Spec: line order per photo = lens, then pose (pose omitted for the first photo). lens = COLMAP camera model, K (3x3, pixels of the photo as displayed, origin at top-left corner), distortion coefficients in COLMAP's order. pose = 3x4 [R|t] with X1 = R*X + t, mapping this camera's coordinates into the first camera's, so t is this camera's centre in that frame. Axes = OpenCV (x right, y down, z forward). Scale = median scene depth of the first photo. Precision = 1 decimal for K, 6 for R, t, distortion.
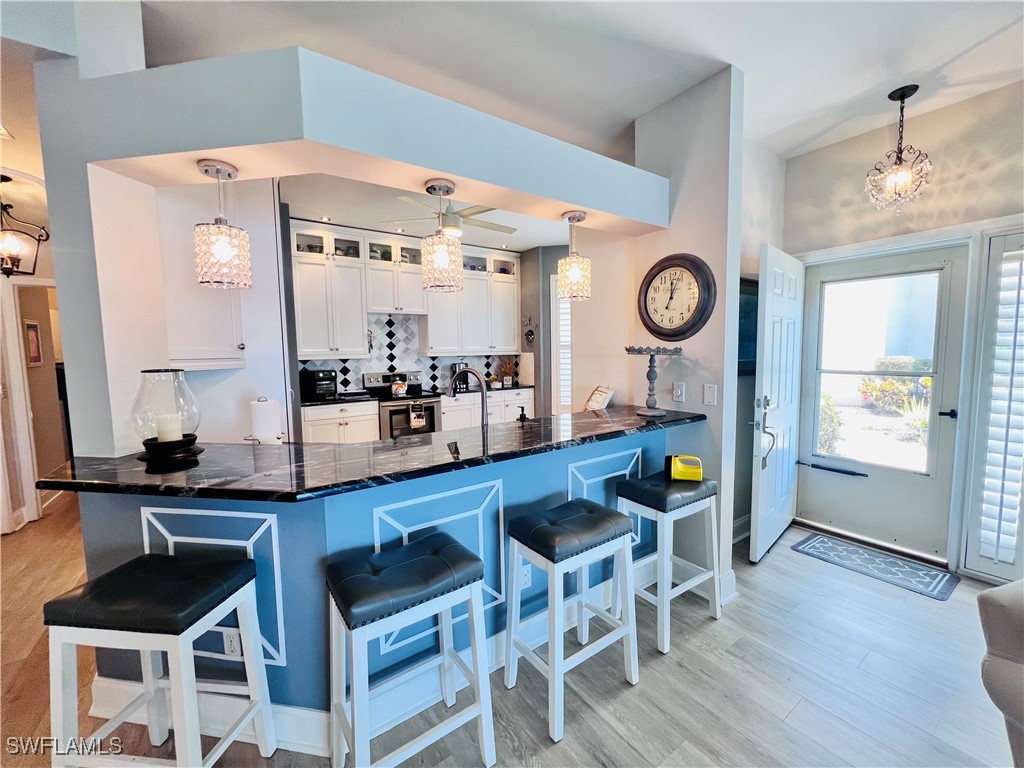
lens RADIAL K [[421.1, 0, 512.0], [0, 421.1, 384.0], [0, 0, 1]] dist [0.002052, 0.000076]
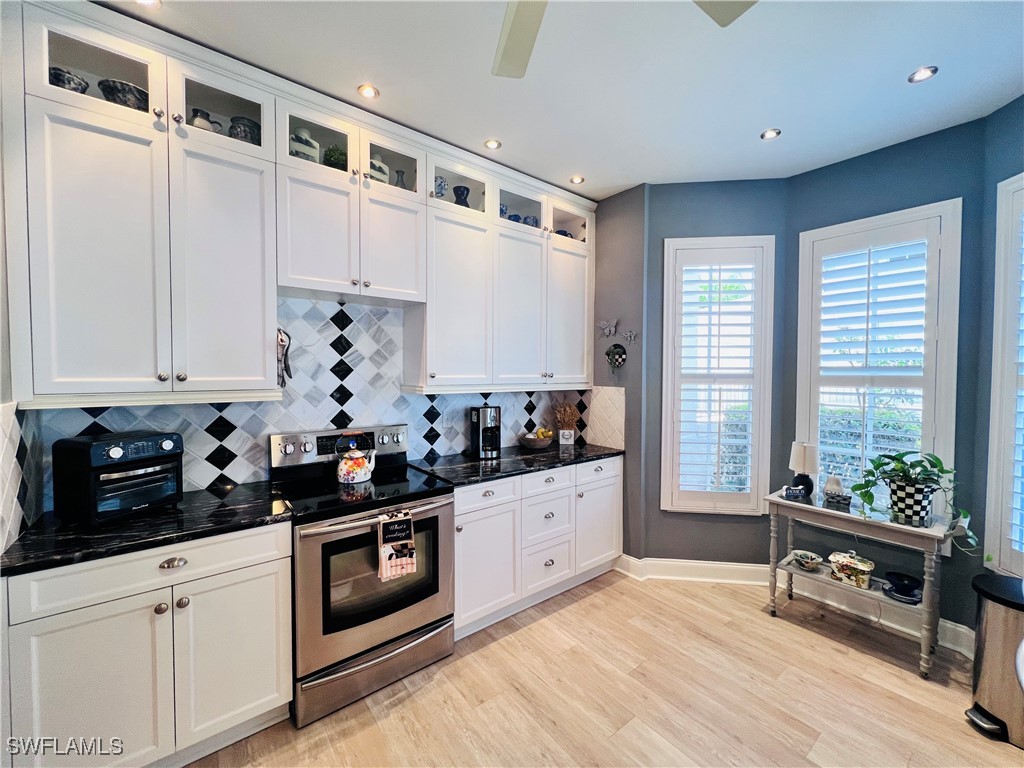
lens RADIAL K [[416.2, 0, 512.0], [0, 416.2, 384.0], [0, 0, 1]] dist [-0.000166, 0.000206]
pose [[0.997936, 0.019554, 0.061168, -0.133263], [-0.016439, 0.998562, -0.051023, -0.055821], [-0.062078, 0.049912, 0.996823, 0.550135]]
